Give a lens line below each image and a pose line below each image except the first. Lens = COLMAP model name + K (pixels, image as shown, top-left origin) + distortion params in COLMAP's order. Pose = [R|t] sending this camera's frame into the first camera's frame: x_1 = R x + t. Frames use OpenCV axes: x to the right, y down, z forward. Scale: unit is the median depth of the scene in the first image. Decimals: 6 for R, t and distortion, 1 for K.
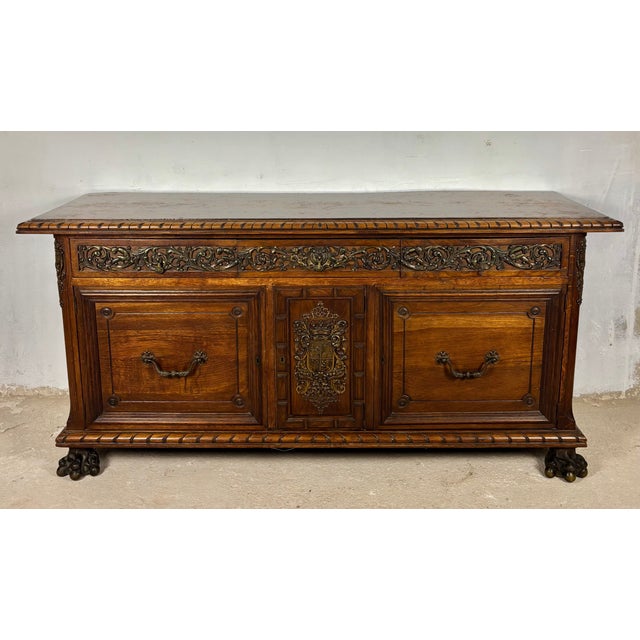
lens RADIAL K [[679.4, 0, 326.4], [0, 679.4, 219.4], [0, 0, 1]] dist [0.107389, -0.286829]
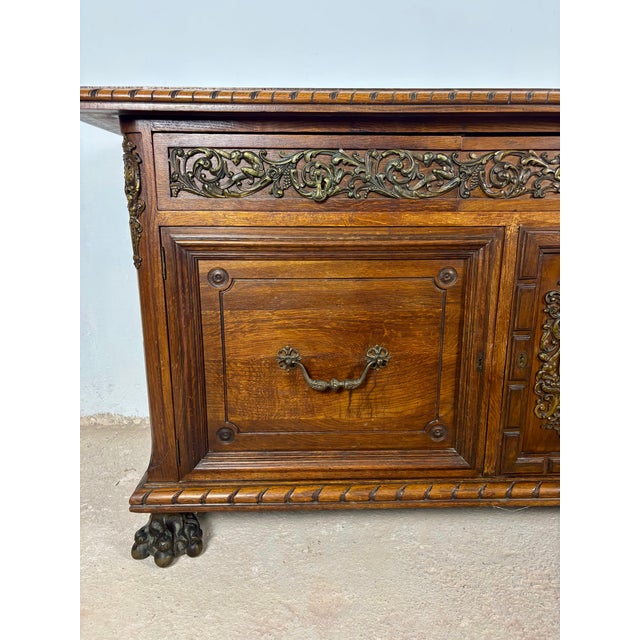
lens RADIAL K [[488.7, 0, 318.0], [0, 488.7, 315.3], [0, 0, 1]] dist [0.010872, -0.002954]
pose [[0.999252, -0.006474, 0.038130, -0.254315], [0.005159, 0.999392, 0.034468, 0.152909], [-0.038330, -0.034246, 0.998678, 0.593538]]
